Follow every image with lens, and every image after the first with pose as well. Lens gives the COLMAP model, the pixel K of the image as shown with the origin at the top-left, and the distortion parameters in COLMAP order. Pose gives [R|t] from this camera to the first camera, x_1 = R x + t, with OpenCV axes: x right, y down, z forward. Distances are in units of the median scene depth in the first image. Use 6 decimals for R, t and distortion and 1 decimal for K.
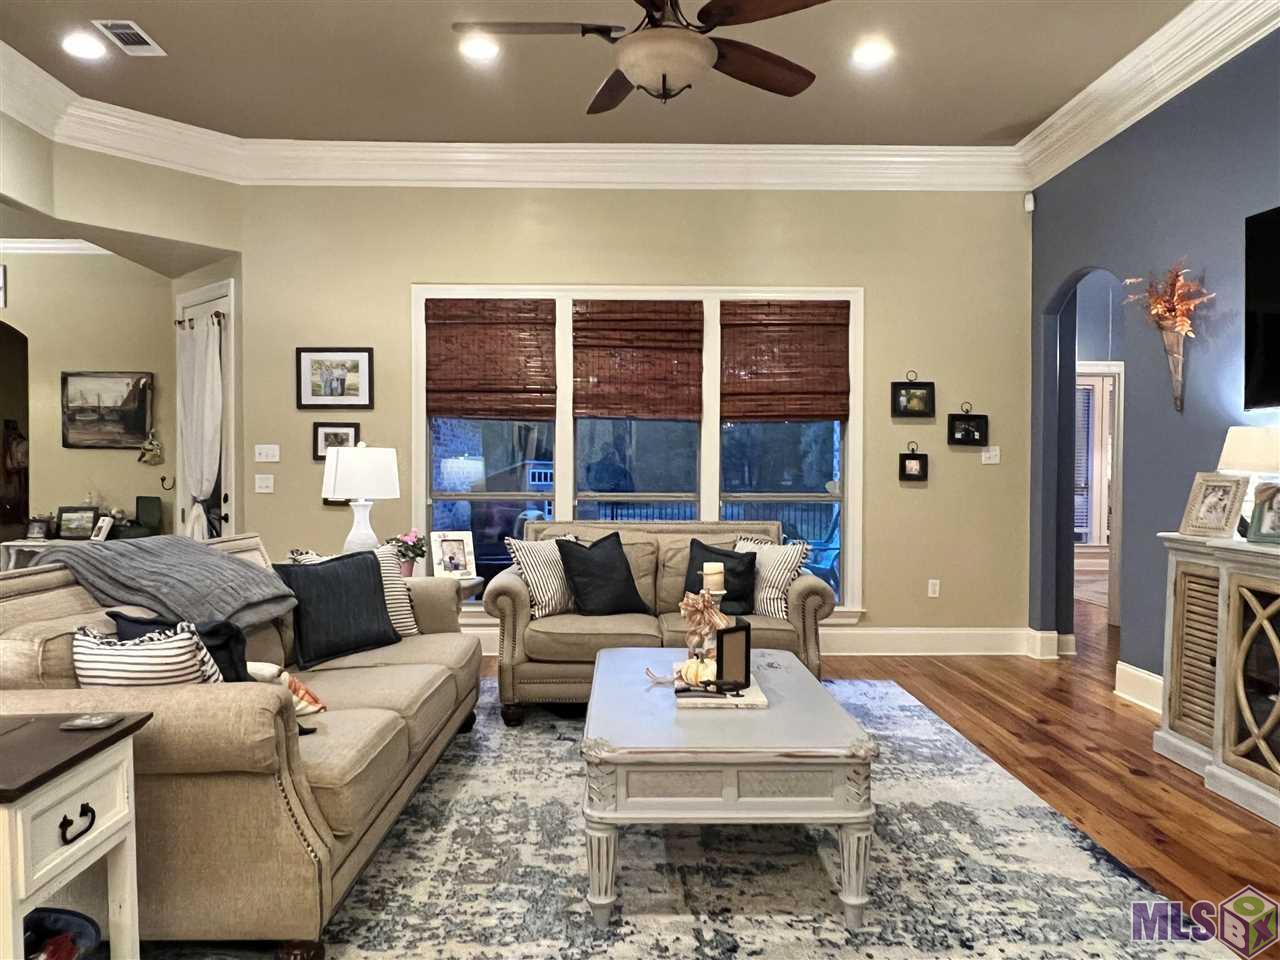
lens RADIAL K [[899.8, 0, 628.0], [0, 899.8, 488.7], [0, 0, 1]] dist [0.000619, -0.006585]
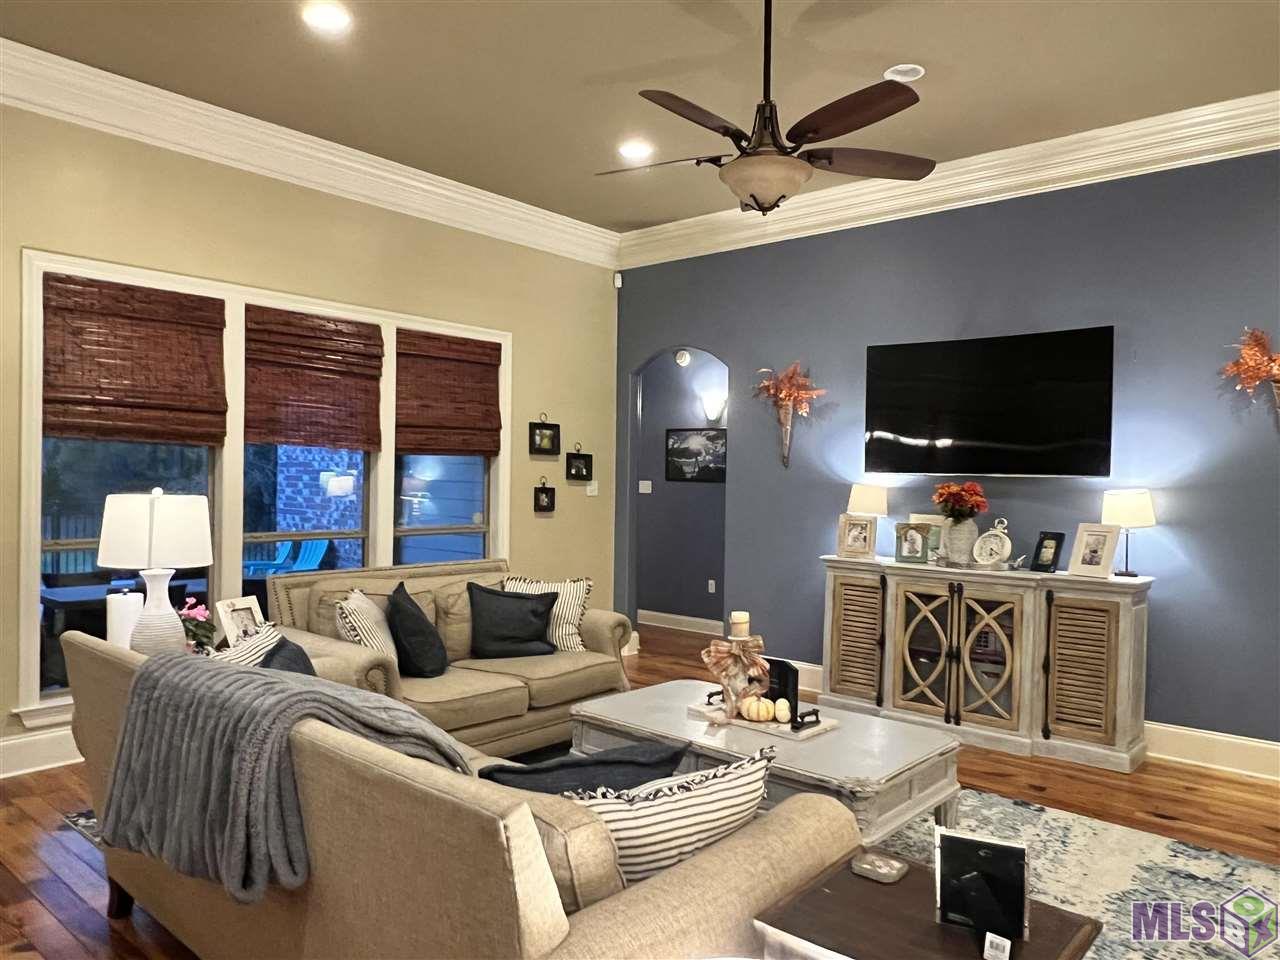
lens RADIAL K [[899.8, 0, 628.0], [0, 899.8, 488.7], [0, 0, 1]] dist [0.000619, -0.006585]
pose [[0.671999, -0.001701, 0.740550, -0.442166], [-0.000994, 0.999994, 0.003199, -0.041037], [-0.740552, -0.002886, 0.671993, 0.173493]]
